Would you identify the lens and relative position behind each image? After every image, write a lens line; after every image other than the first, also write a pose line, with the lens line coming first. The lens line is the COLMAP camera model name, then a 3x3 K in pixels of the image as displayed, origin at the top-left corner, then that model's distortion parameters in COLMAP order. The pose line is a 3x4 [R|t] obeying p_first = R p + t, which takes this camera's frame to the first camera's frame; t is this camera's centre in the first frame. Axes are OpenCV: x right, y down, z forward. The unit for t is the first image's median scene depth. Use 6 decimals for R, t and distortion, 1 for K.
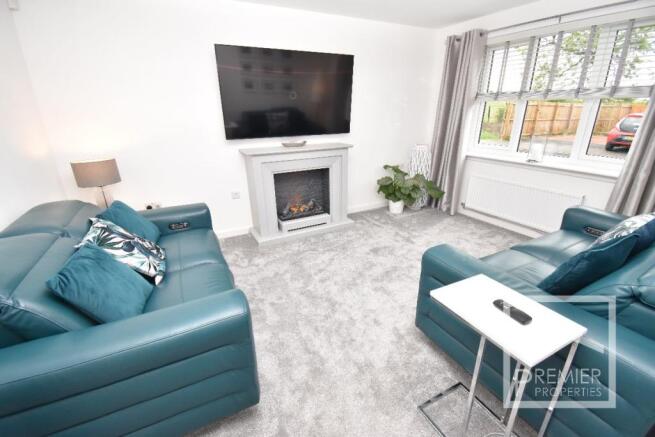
lens RADIAL K [[293.6, 0, 327.5], [0, 293.6, 218.5], [0, 0, 1]] dist [-0.001141, -0.000162]
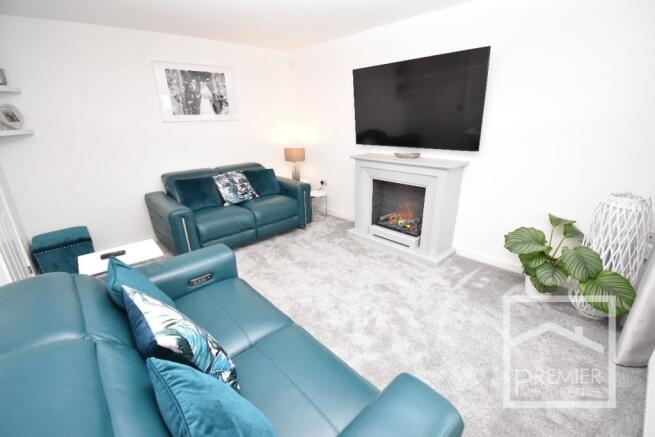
lens RADIAL K [[293.6, 0, 327.5], [0, 293.6, 218.5], [0, 0, 1]] dist [-0.001141, -0.000162]
pose [[0.261066, 0.321364, -0.910258, 0.750212], [-0.326330, 0.916825, 0.230089, -0.196217], [0.908490, 0.236976, 0.344222, 0.470751]]
